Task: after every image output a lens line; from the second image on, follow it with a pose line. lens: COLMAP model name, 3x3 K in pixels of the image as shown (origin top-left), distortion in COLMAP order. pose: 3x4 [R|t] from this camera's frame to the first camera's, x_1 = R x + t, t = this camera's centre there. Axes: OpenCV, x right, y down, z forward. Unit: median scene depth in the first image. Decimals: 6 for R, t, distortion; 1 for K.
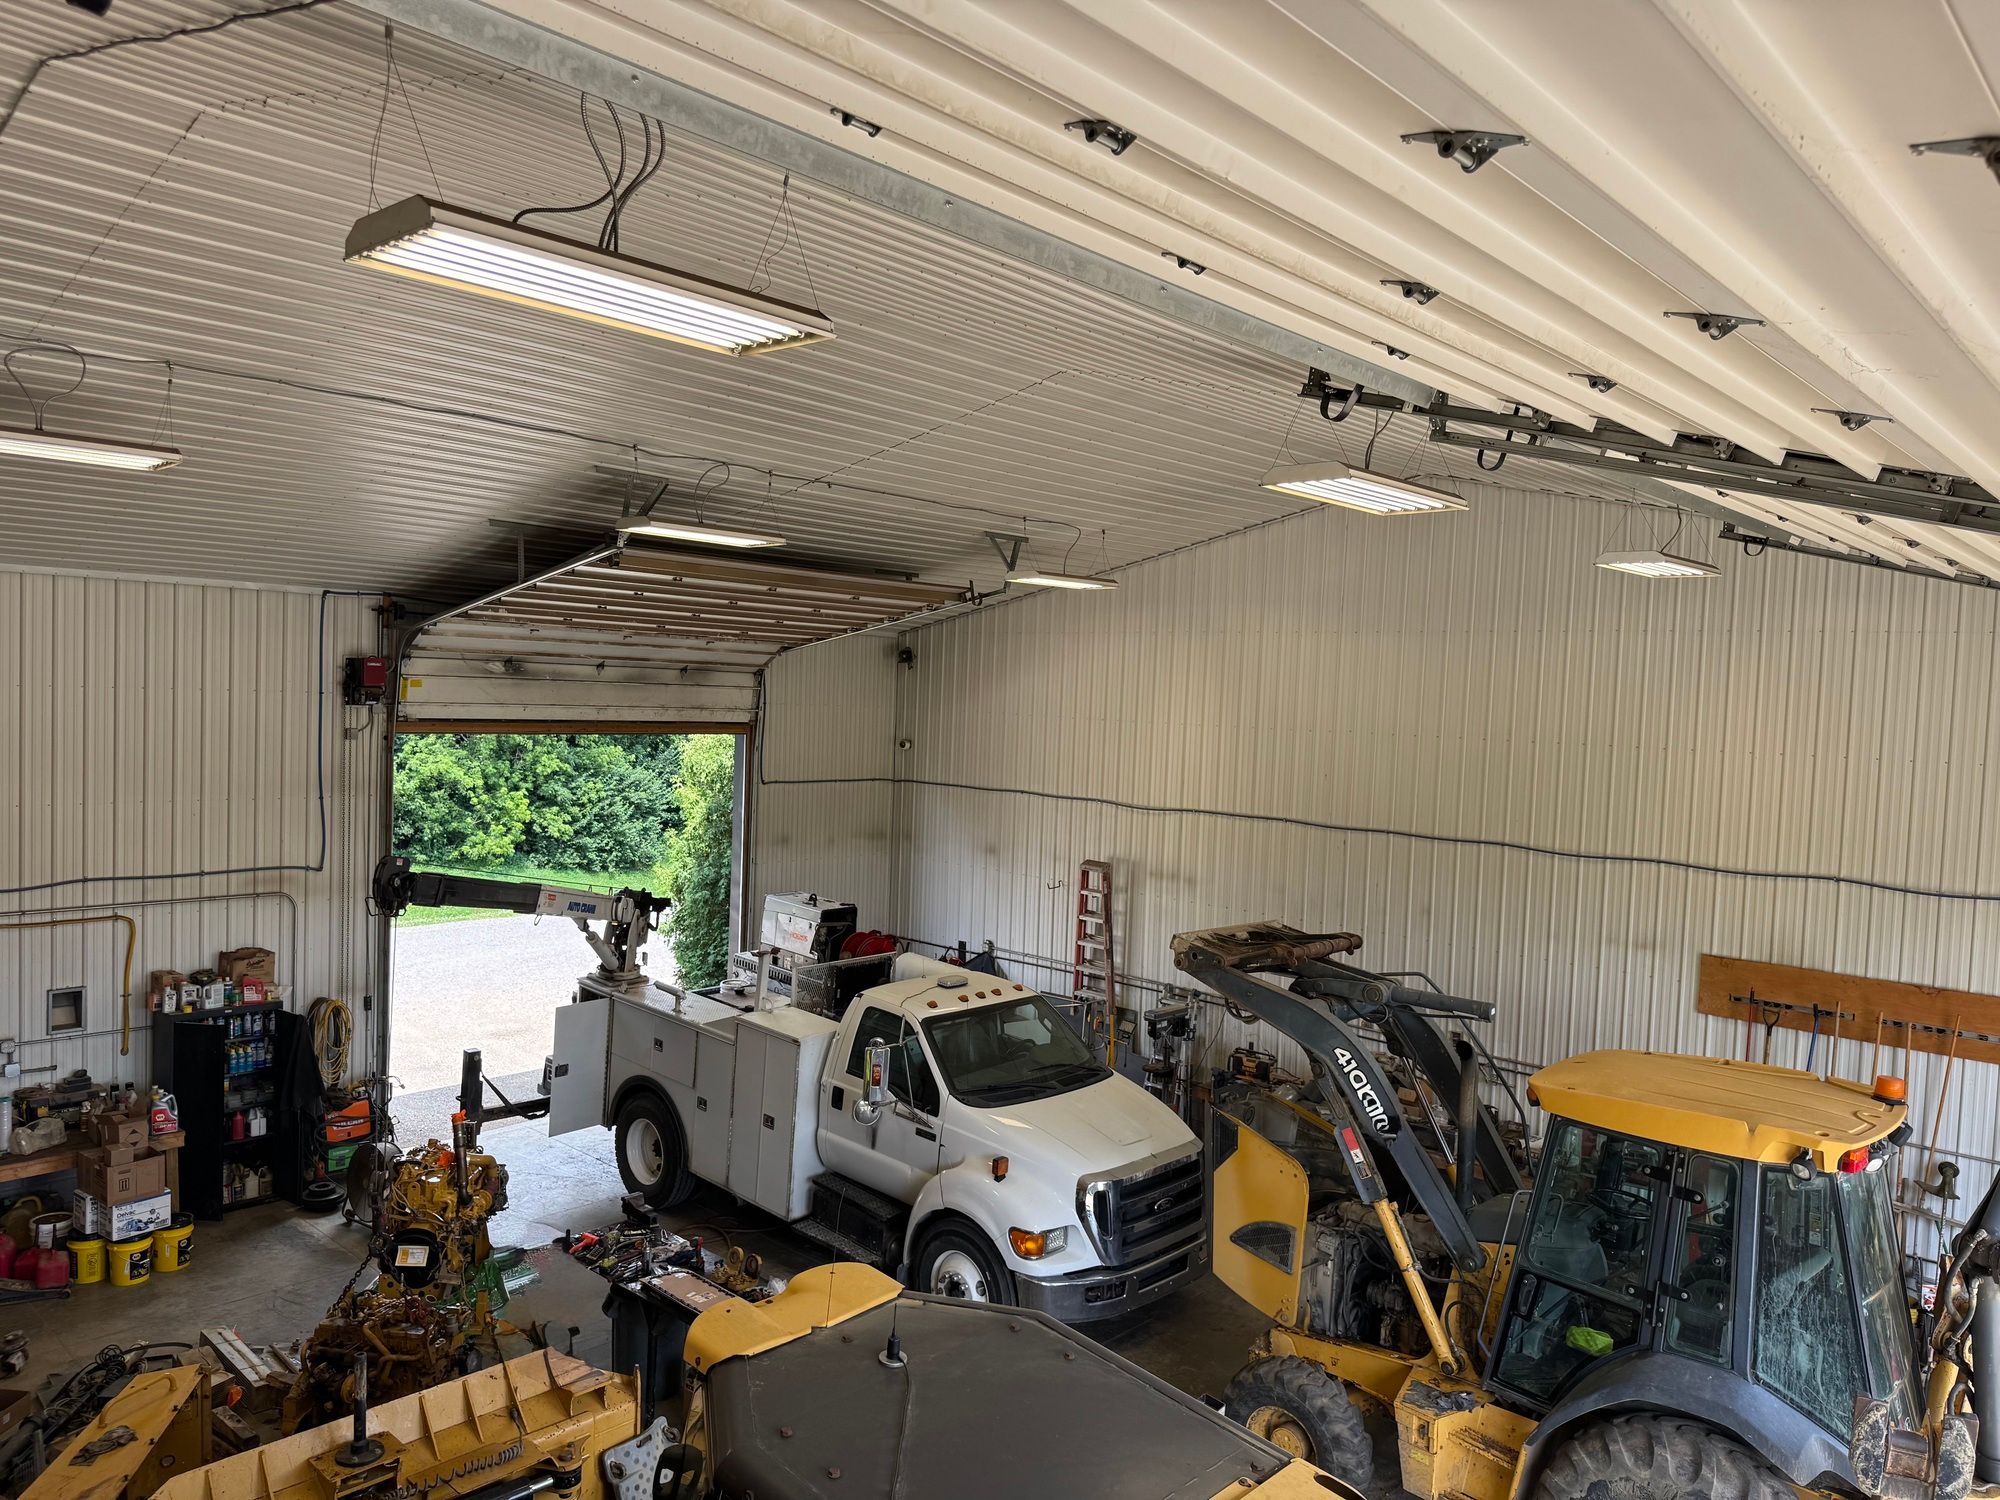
lens RADIAL K [[1402.1, 0, 1002.8], [0, 1402.1, 743.5], [0, 0, 1]] dist [0.121582, -0.183680]
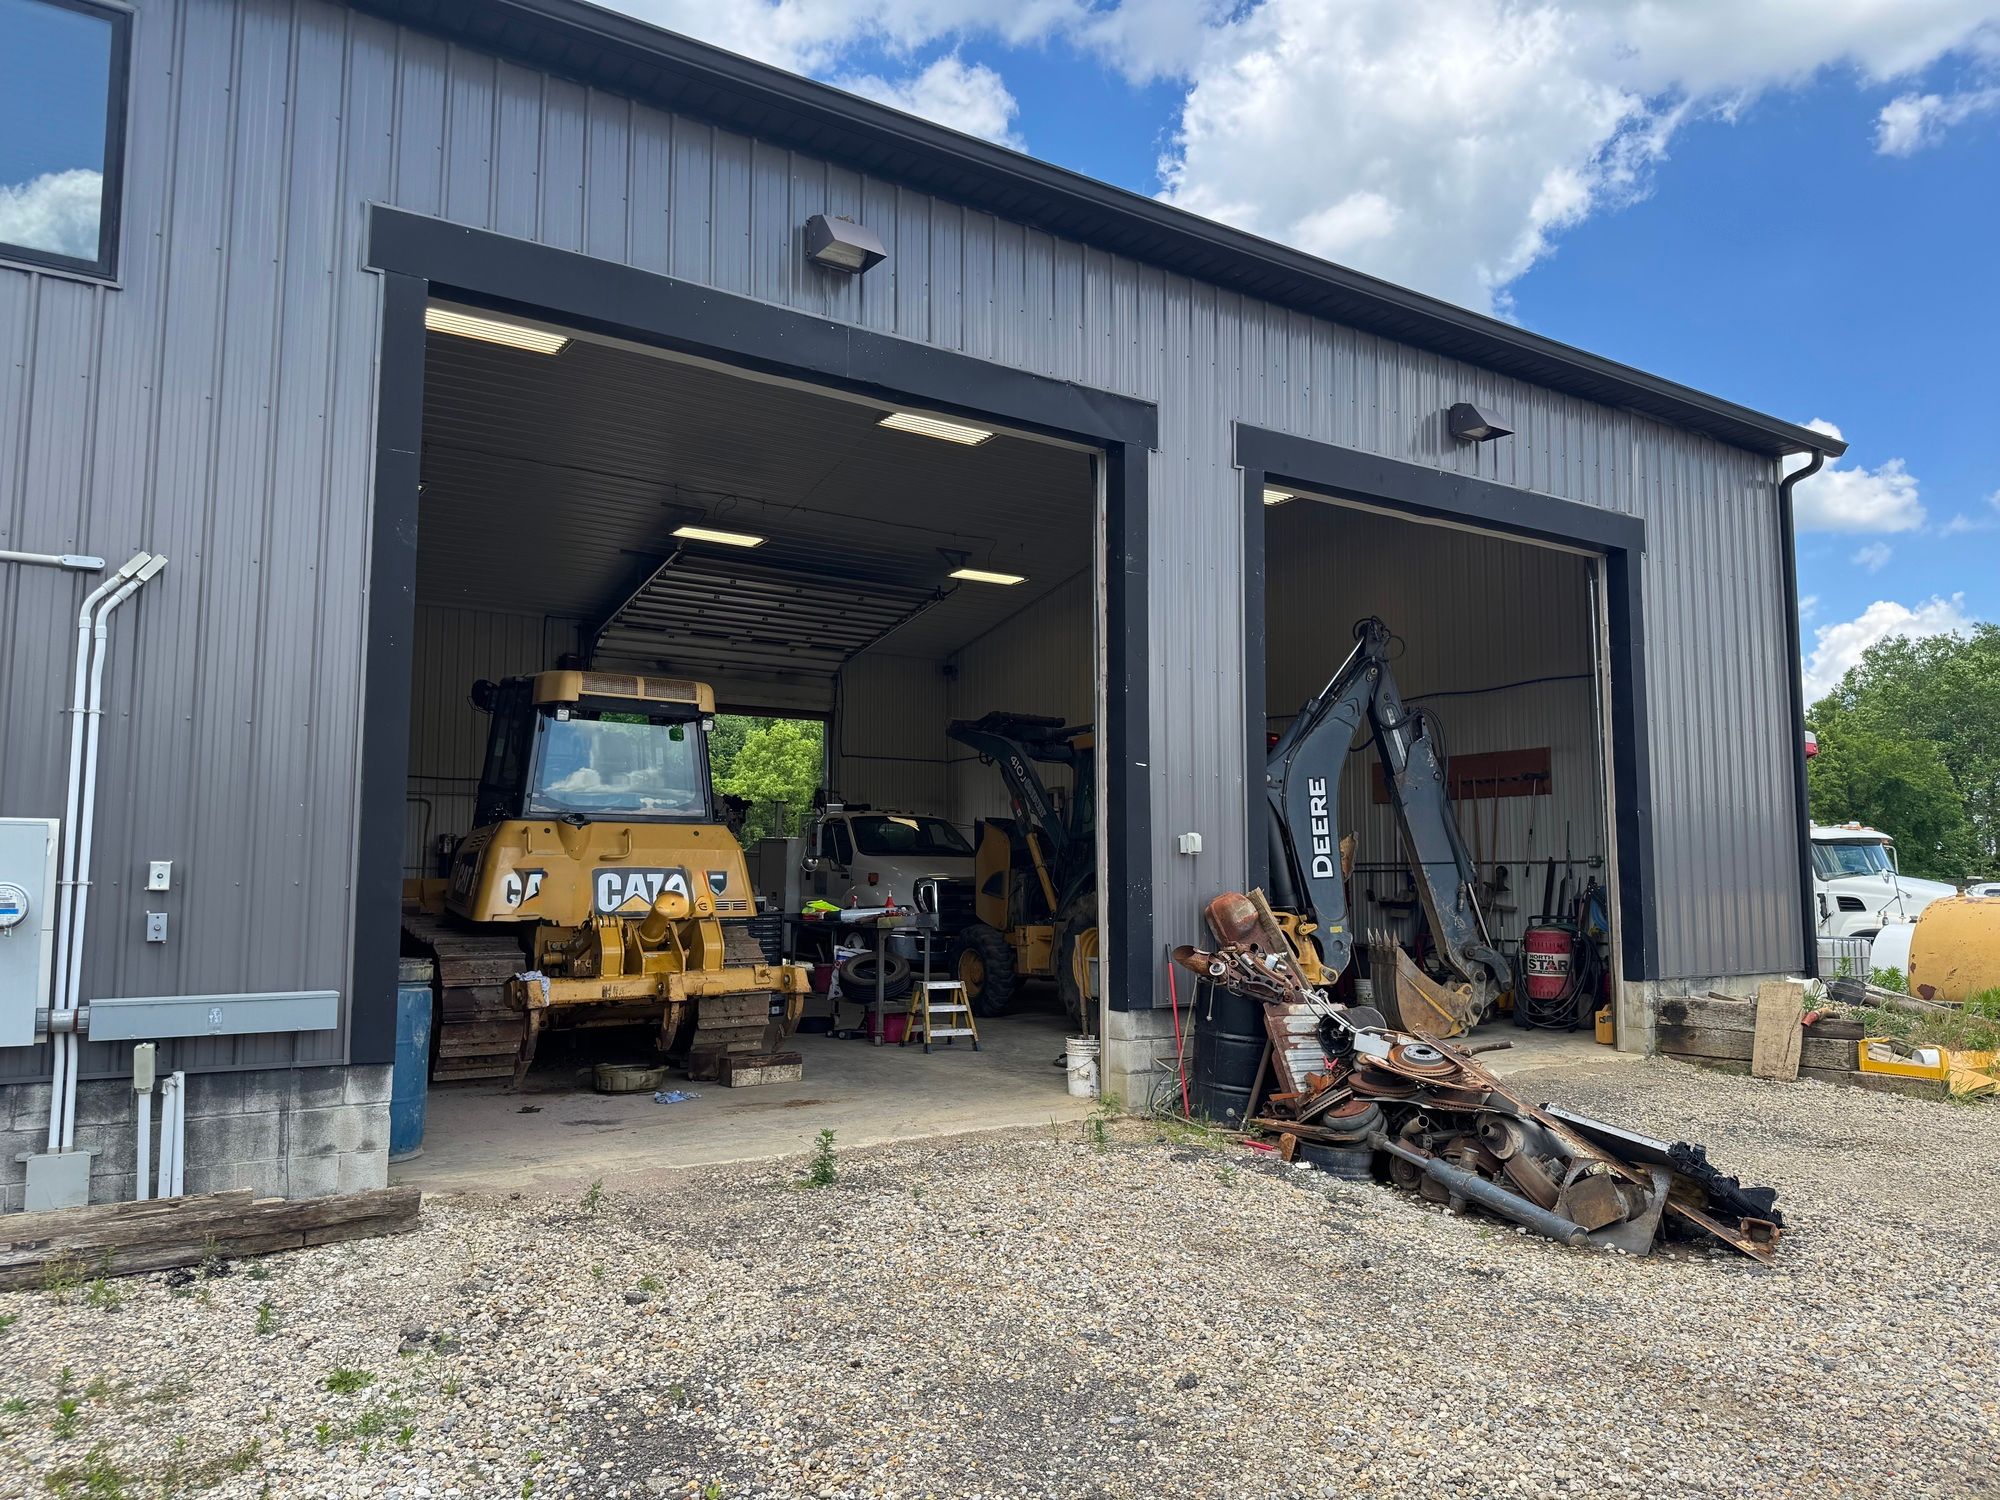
lens RADIAL K [[1402.1, 0, 1002.8], [0, 1402.1, 743.5], [0, 0, 1]] dist [0.121582, -0.183680]
pose [[0.972725, -0.059048, -0.224320, 0.453268], [0.026605, 0.989076, -0.144987, 0.331555], [0.230431, 0.135064, 0.963670, -0.498823]]
